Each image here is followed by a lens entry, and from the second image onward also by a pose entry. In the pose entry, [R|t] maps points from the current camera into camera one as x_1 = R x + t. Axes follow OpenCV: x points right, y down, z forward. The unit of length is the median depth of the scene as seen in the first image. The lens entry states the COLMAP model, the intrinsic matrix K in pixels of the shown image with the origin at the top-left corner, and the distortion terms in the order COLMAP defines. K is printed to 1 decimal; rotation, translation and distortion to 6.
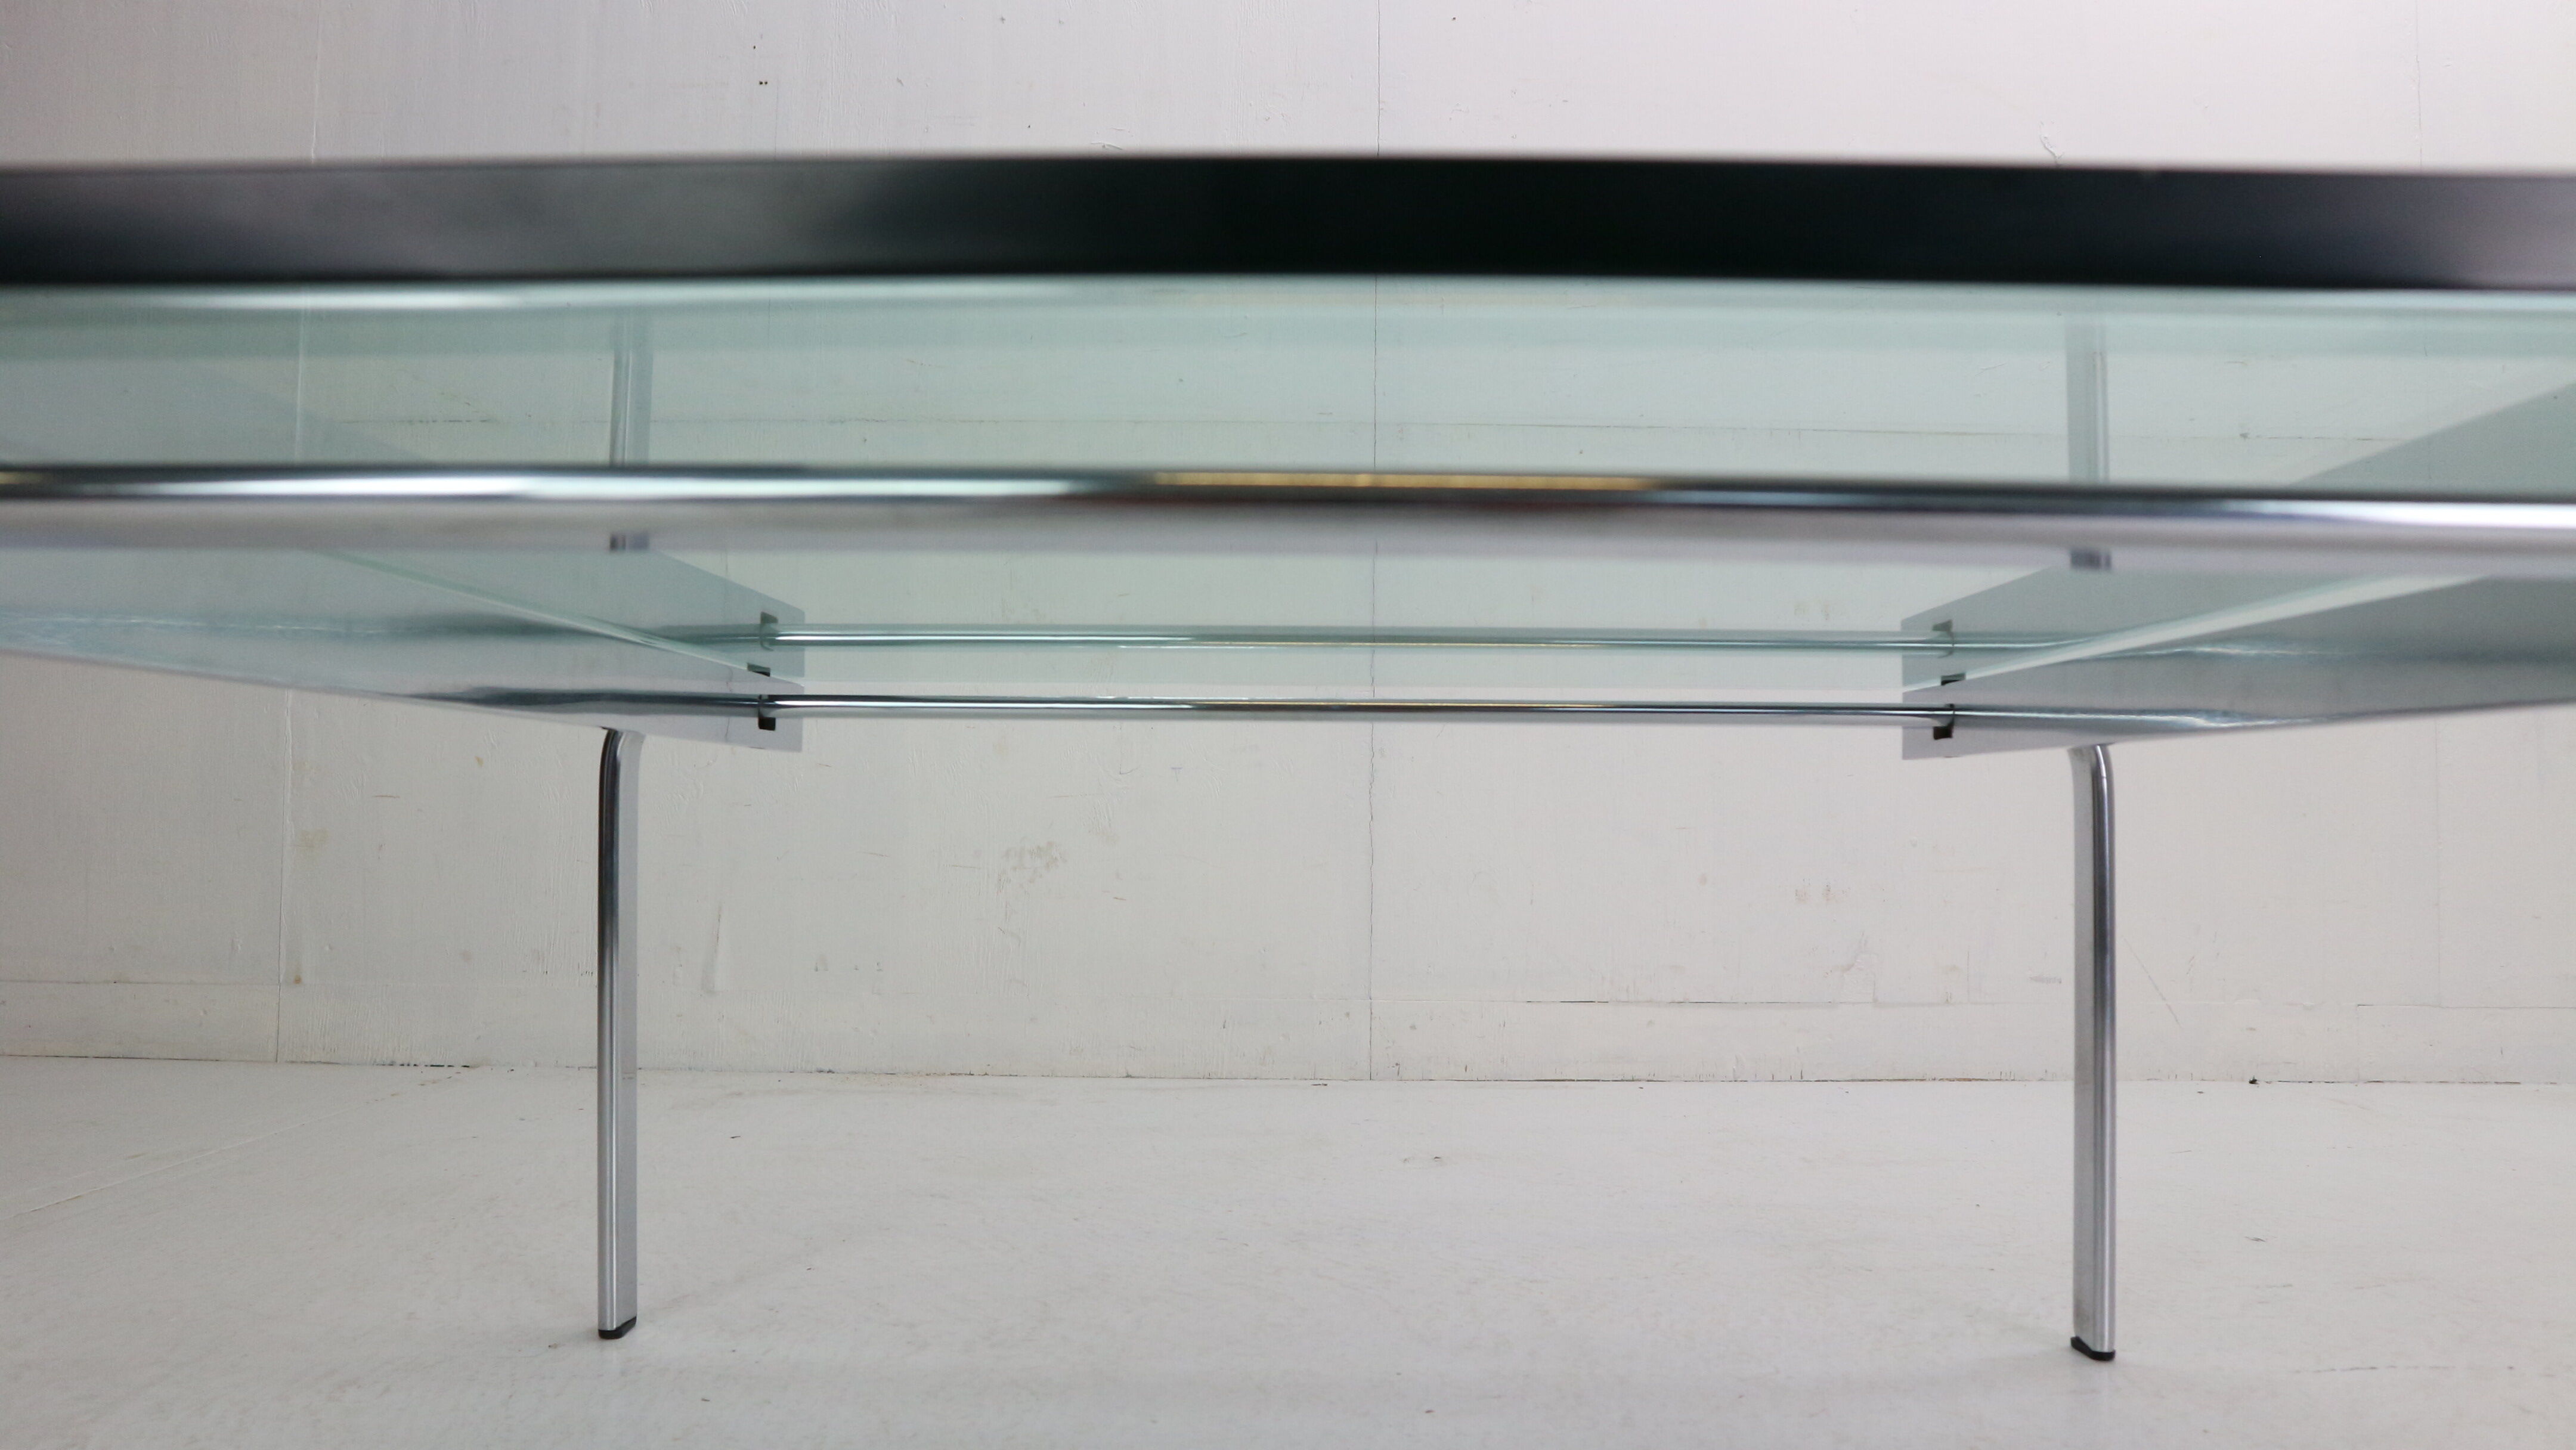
lens RADIAL K [[1873.1, 0, 1290.4], [0, 1873.1, 733.6], [0, 0, 1]] dist [-0.108662, 0.070241]
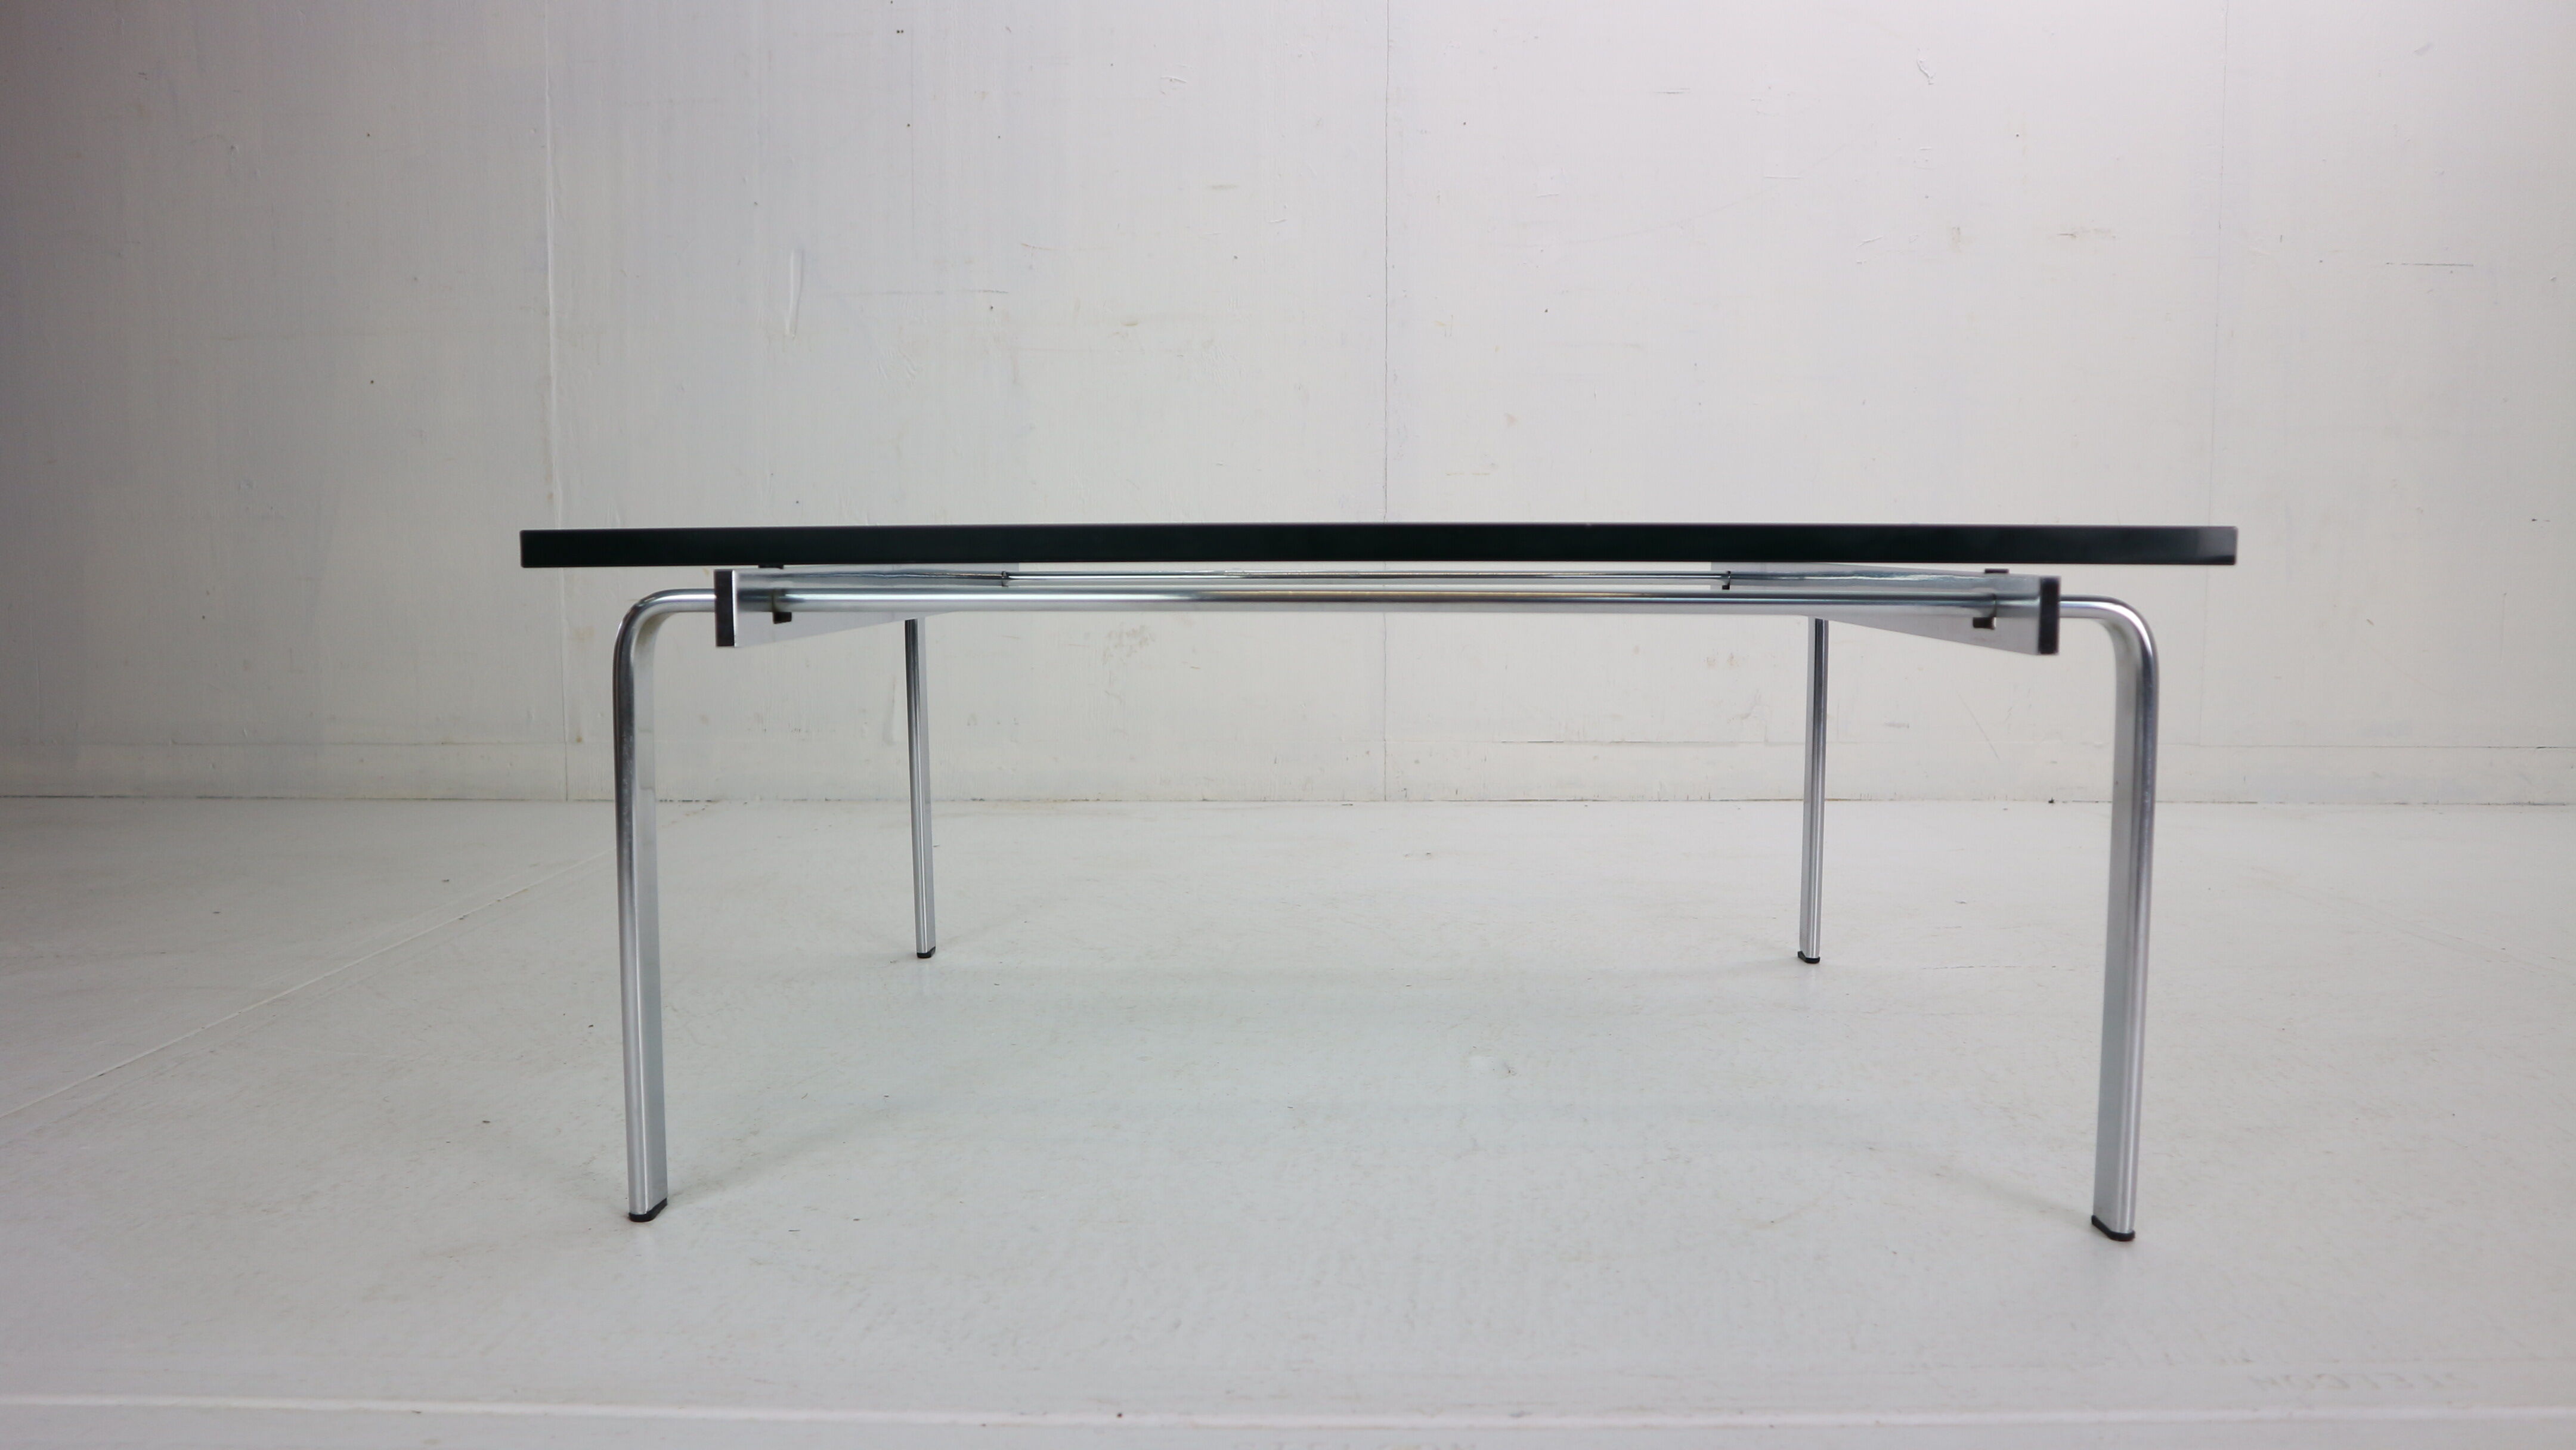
lens RADIAL K [[1848.7, 0, 1287.9], [0, 1848.7, 736.5], [0, 0, 1]] dist [-0.120755, 0.087244]
pose [[0.999795, -0.009614, -0.017837, -0.002775], [0.012112, 0.989254, 0.145704, -0.054581], [0.016244, -0.145890, 0.989167, -0.307016]]
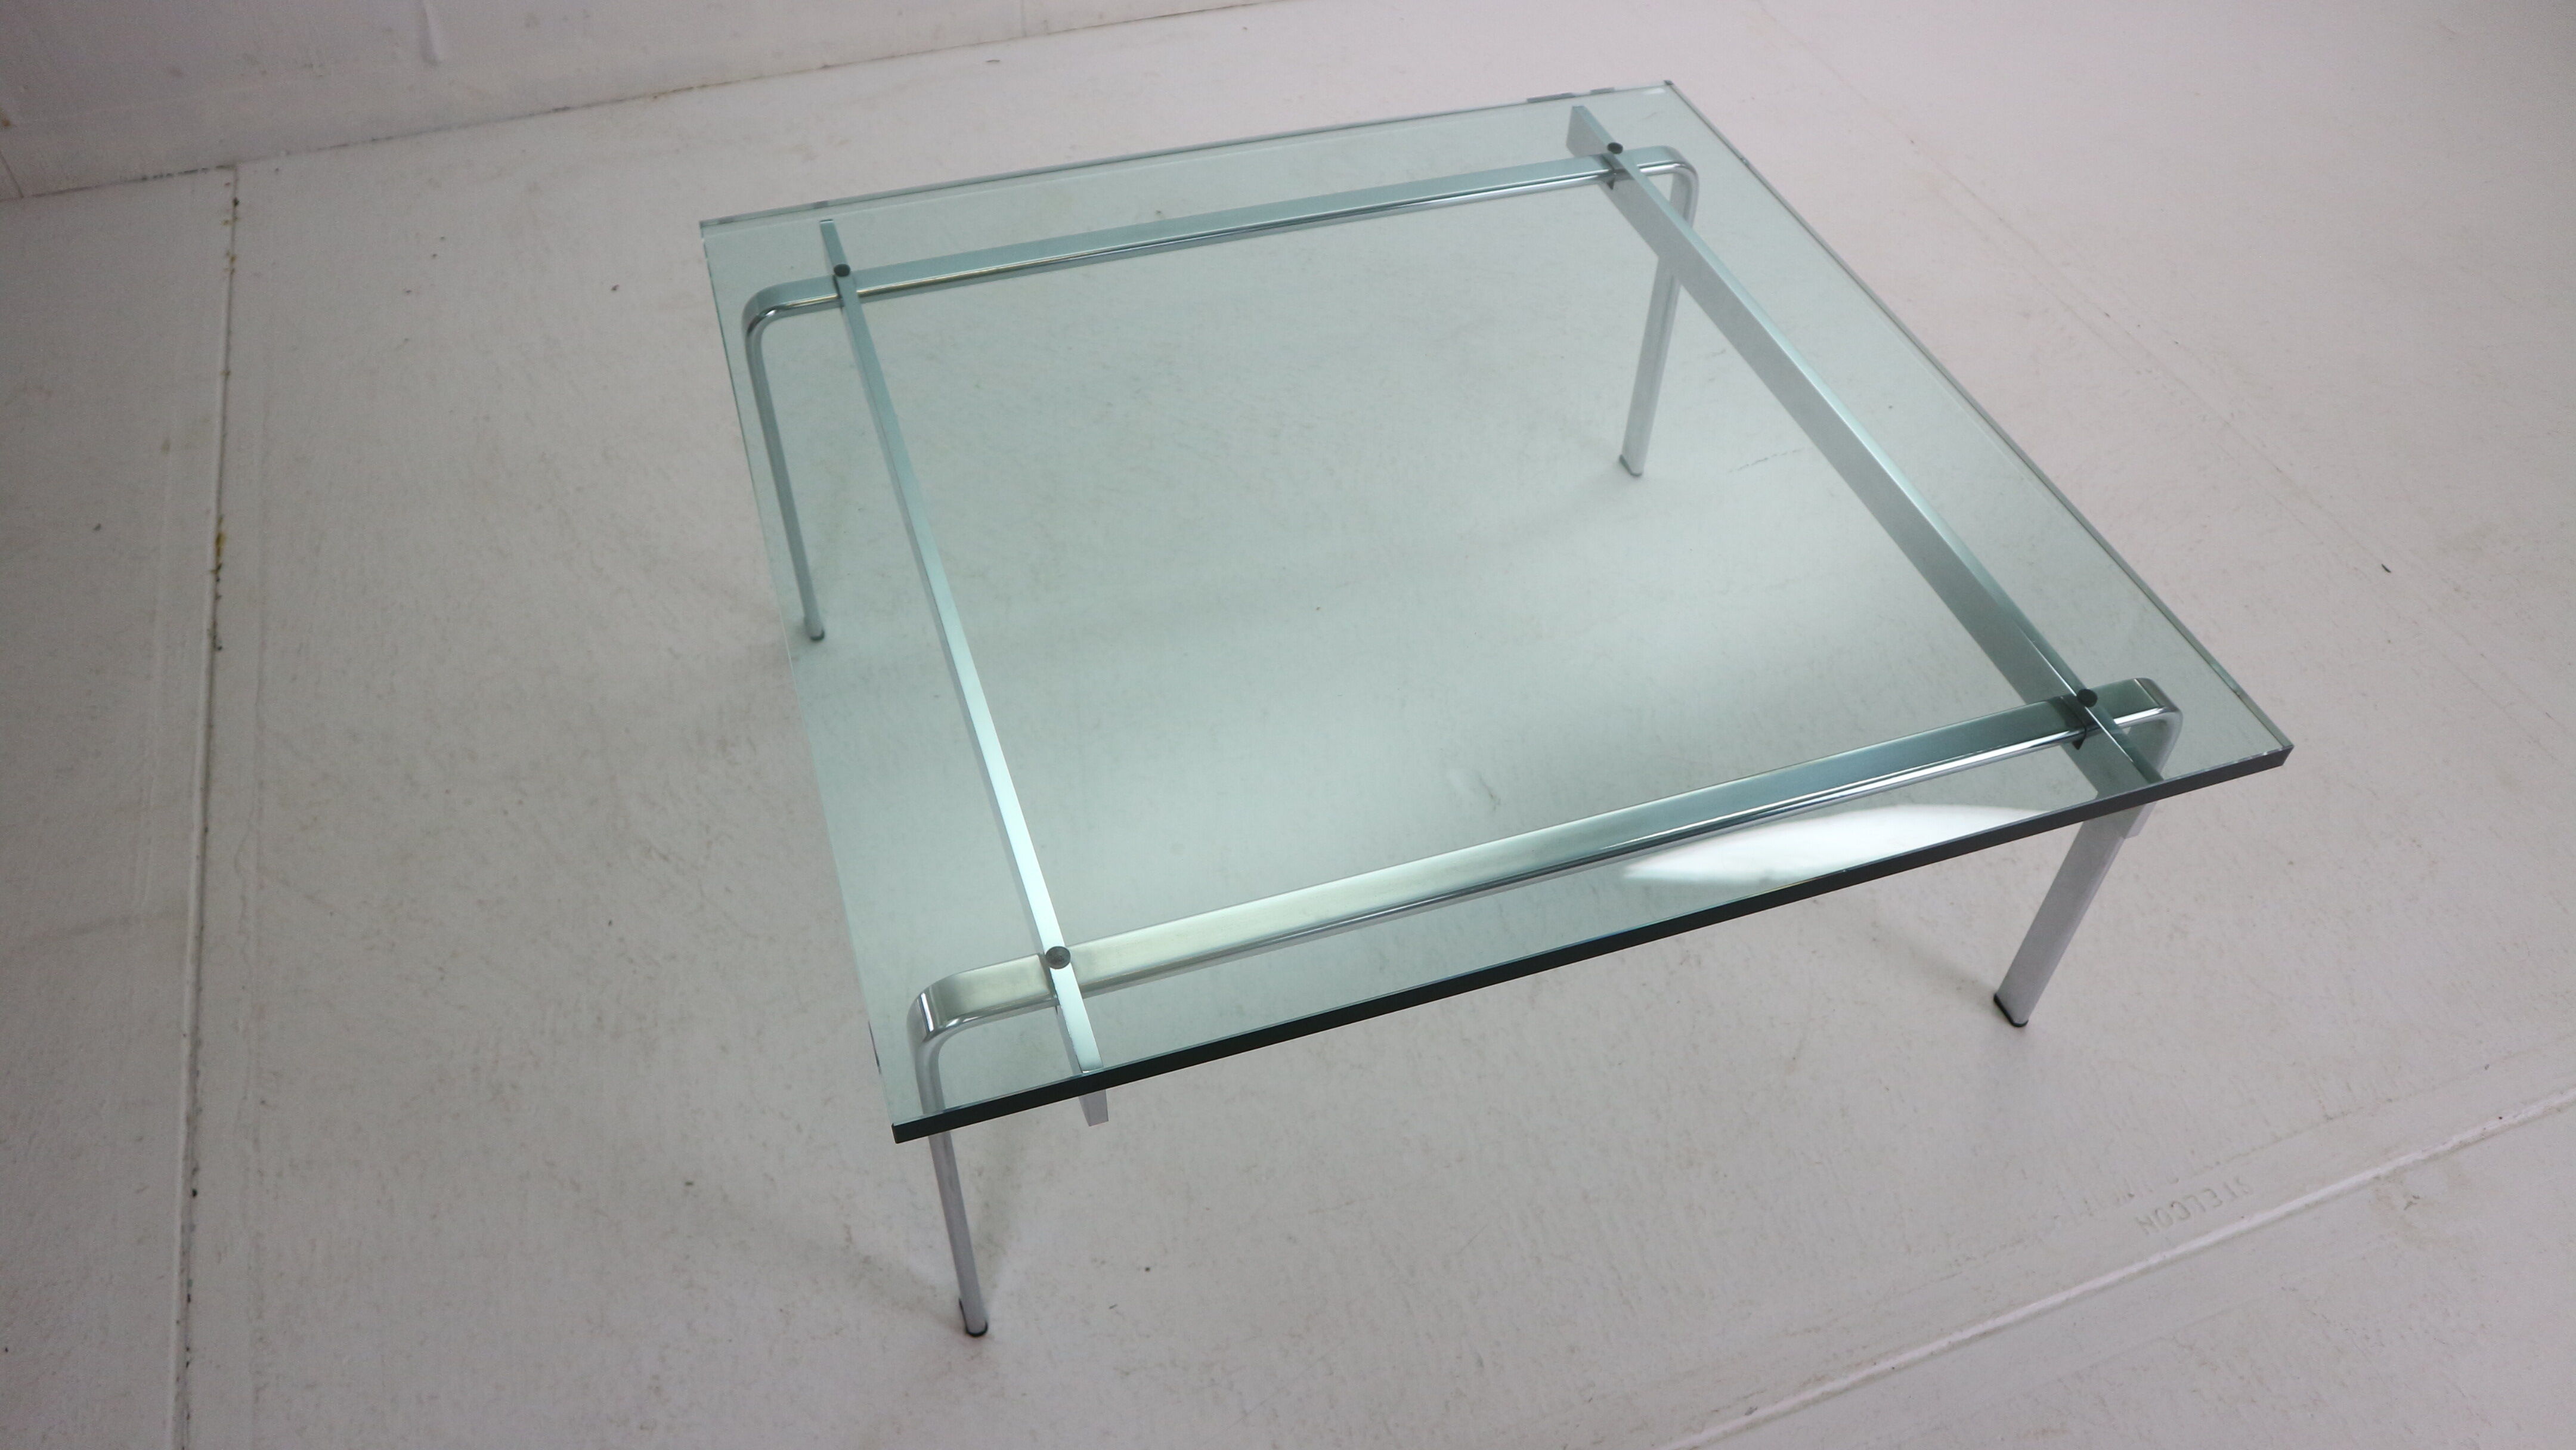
lens RADIAL K [[1848.7, 0, 1279.0], [0, 1848.7, 746.6], [0, 0, 1]] dist [-0.120755, 0.087244]
pose [[0.941516, -0.235426, 0.241085, -0.194268], [-0.037695, 0.637378, 0.769629, -0.433516], [-0.334853, -0.733706, 0.591227, -0.083996]]
